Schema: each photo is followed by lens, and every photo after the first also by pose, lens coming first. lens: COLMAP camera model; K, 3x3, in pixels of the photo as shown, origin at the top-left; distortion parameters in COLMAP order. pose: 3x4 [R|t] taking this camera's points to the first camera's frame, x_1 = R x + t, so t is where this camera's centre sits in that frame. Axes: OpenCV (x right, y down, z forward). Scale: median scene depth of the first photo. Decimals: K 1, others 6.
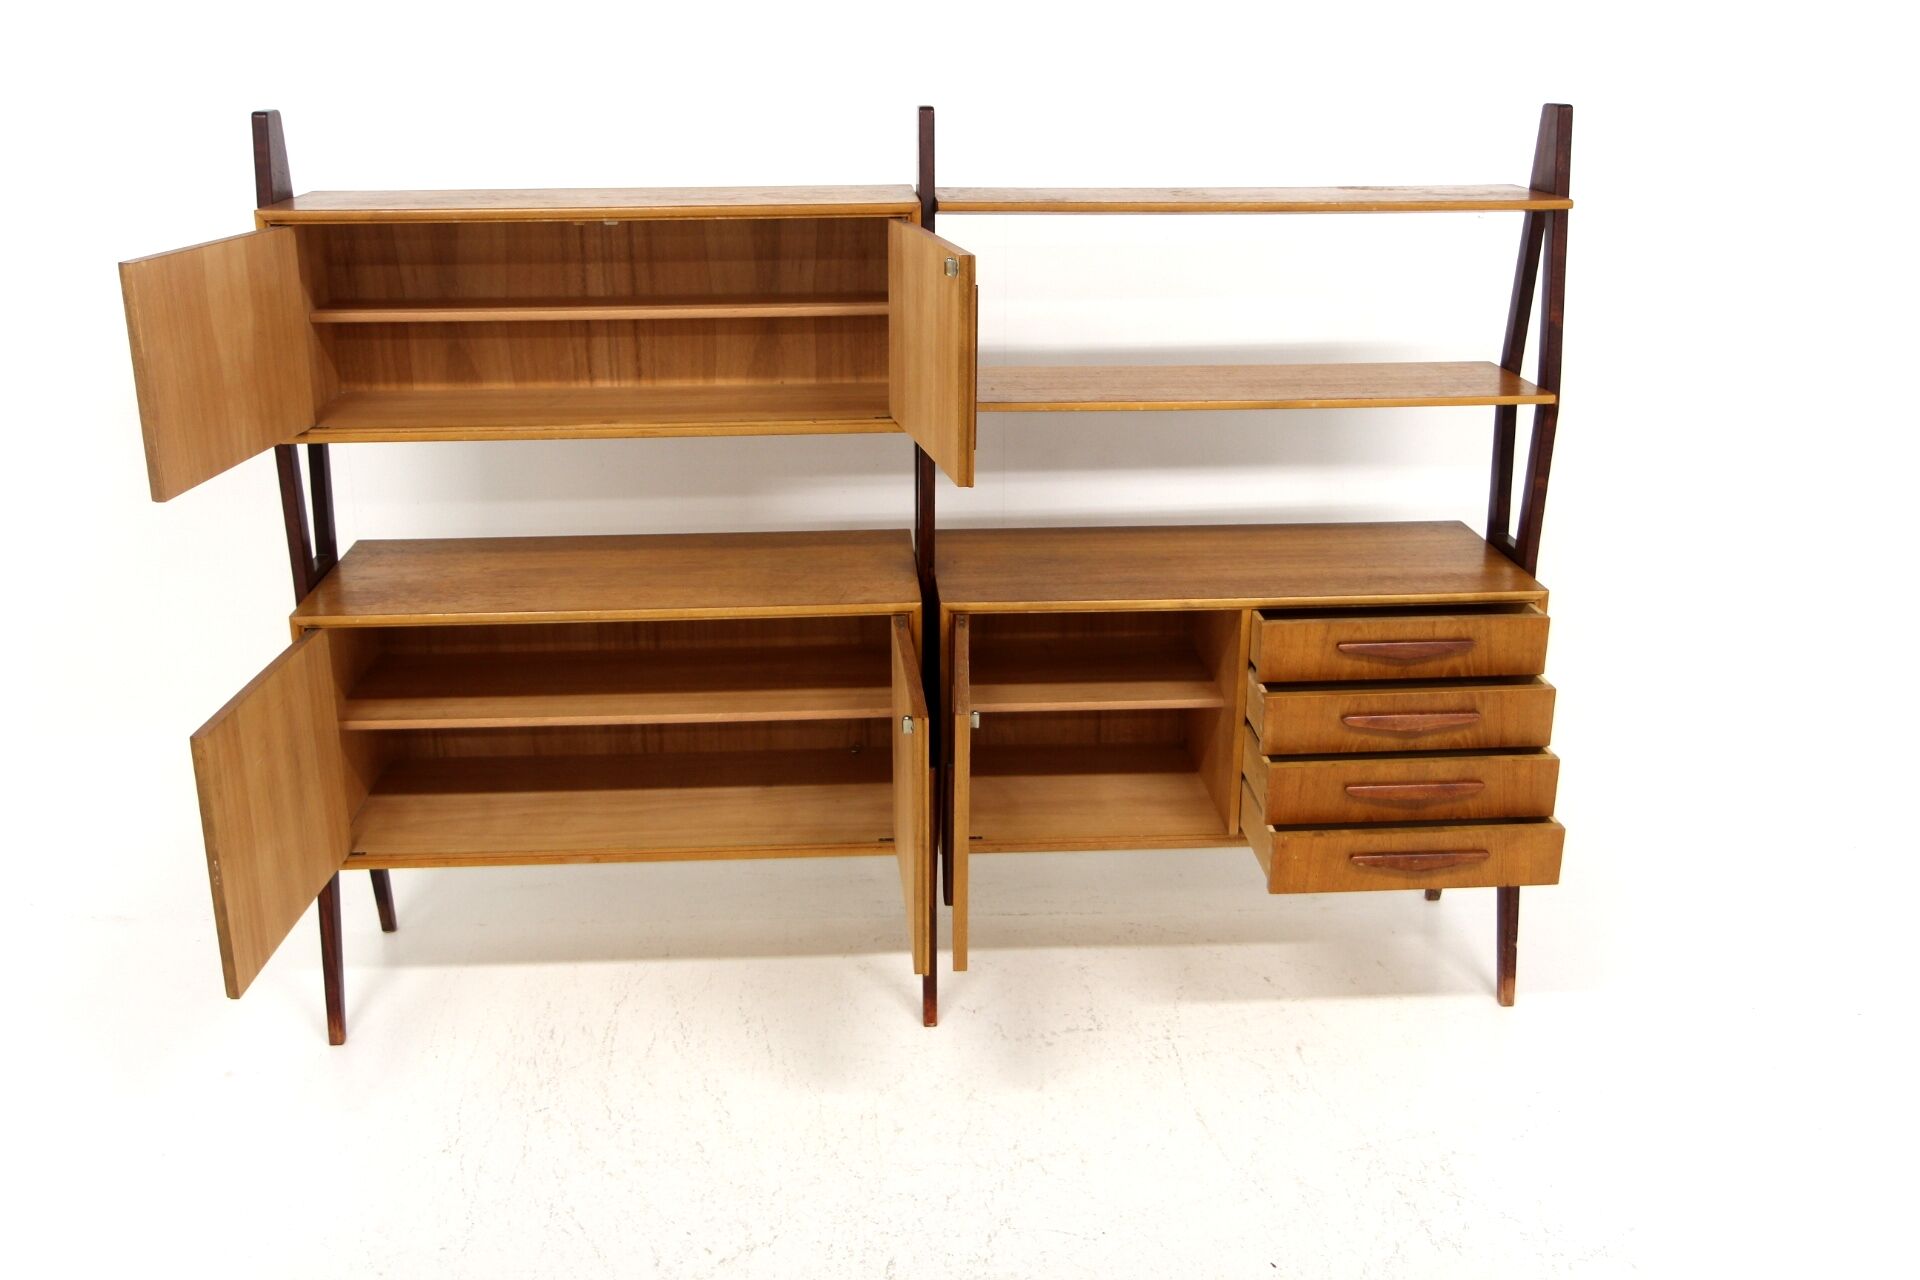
lens RADIAL K [[1897.5, 0, 959.3], [0, 1897.5, 652.3], [0, 0, 1]] dist [-0.018155, 0.000000]
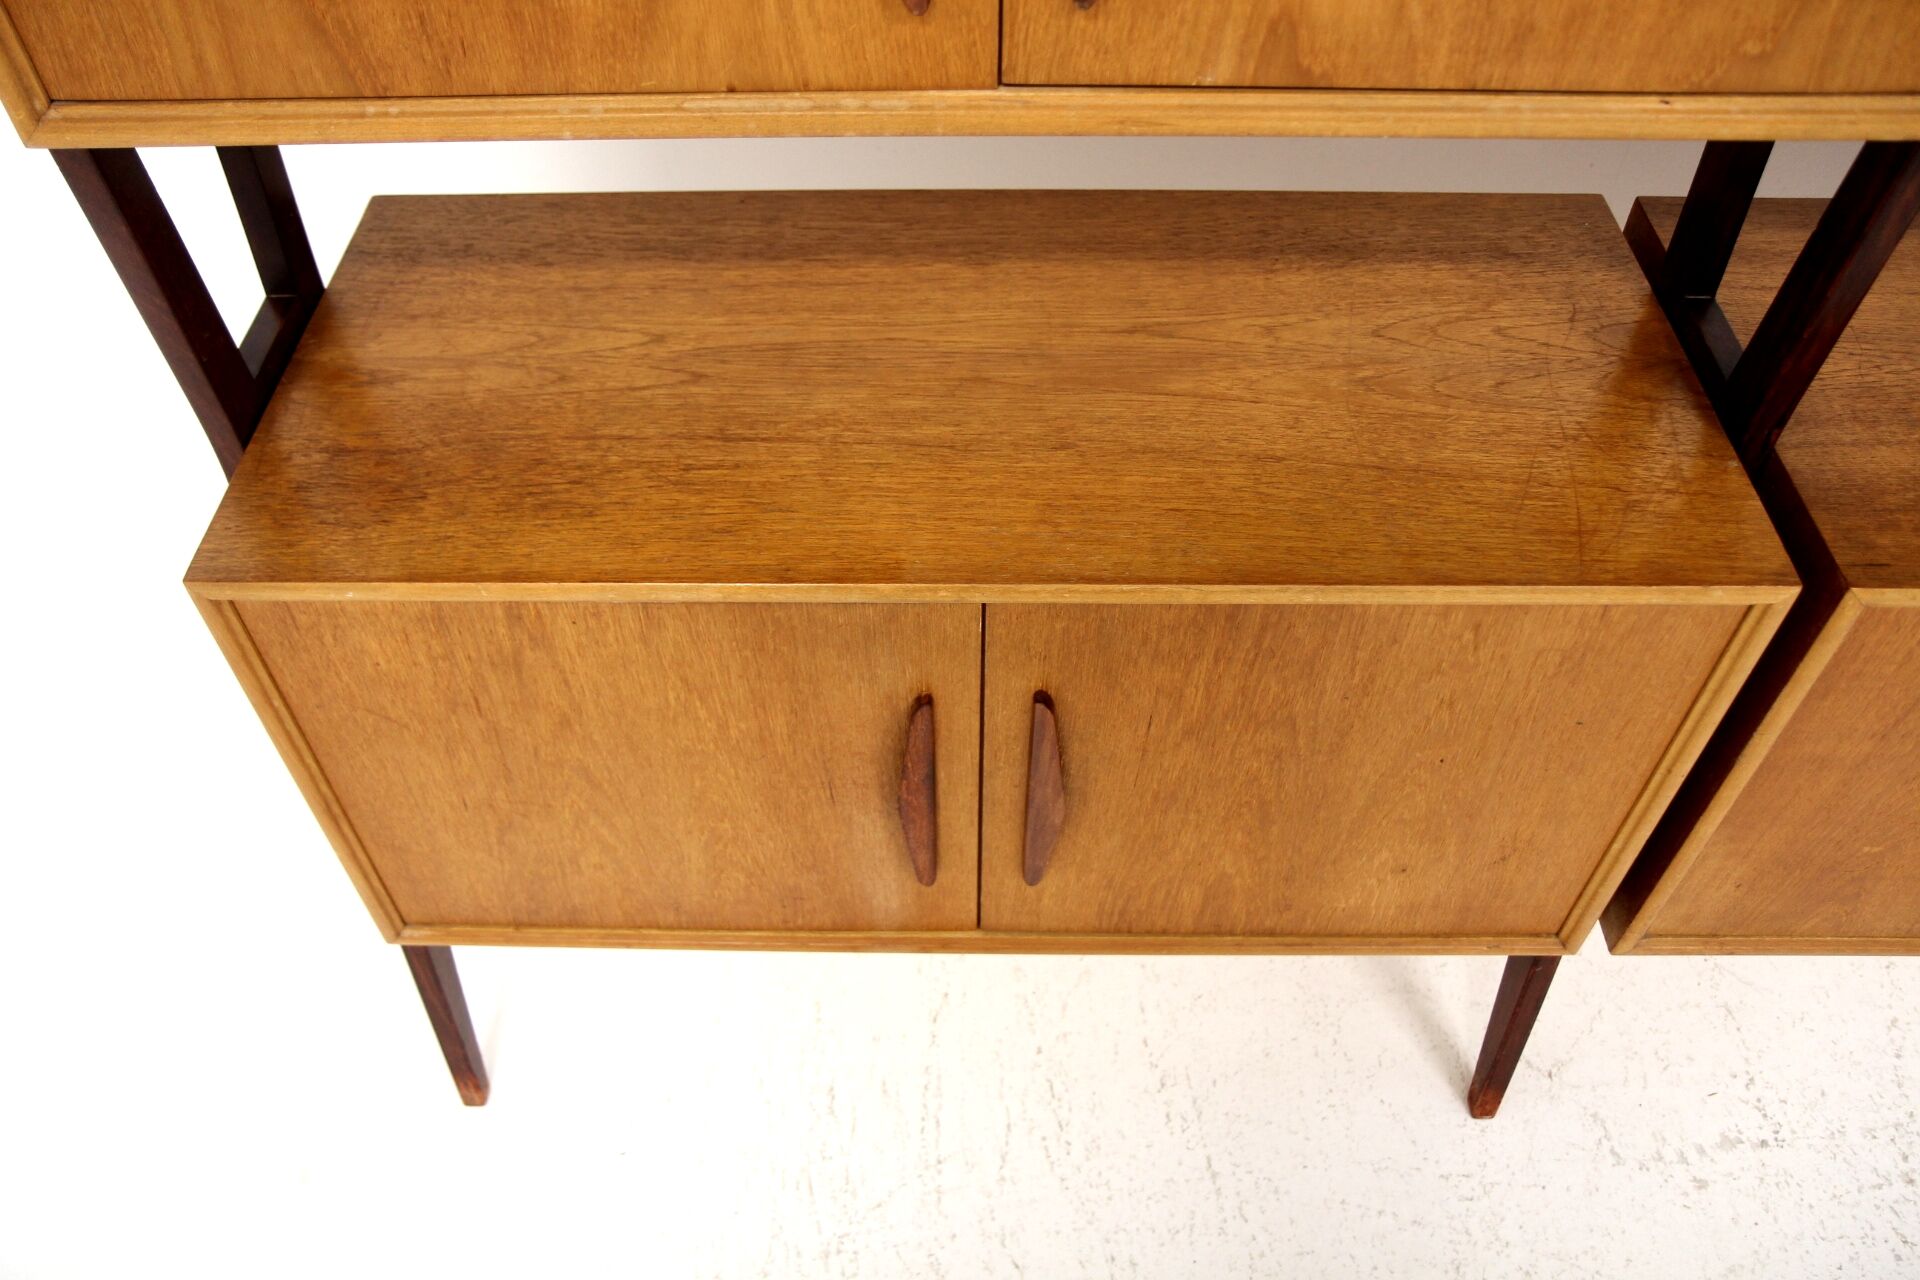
lens RADIAL K [[1505.3, 0, 937.4], [0, 1505.3, 656.7], [0, 0, 1]] dist [-0.105595, 0.094746]
pose [[0.996975, 0.049646, -0.059807, -0.164999], [-0.013776, 0.870118, 0.492651, -0.147567], [0.076497, -0.490337, 0.868169, 0.683565]]
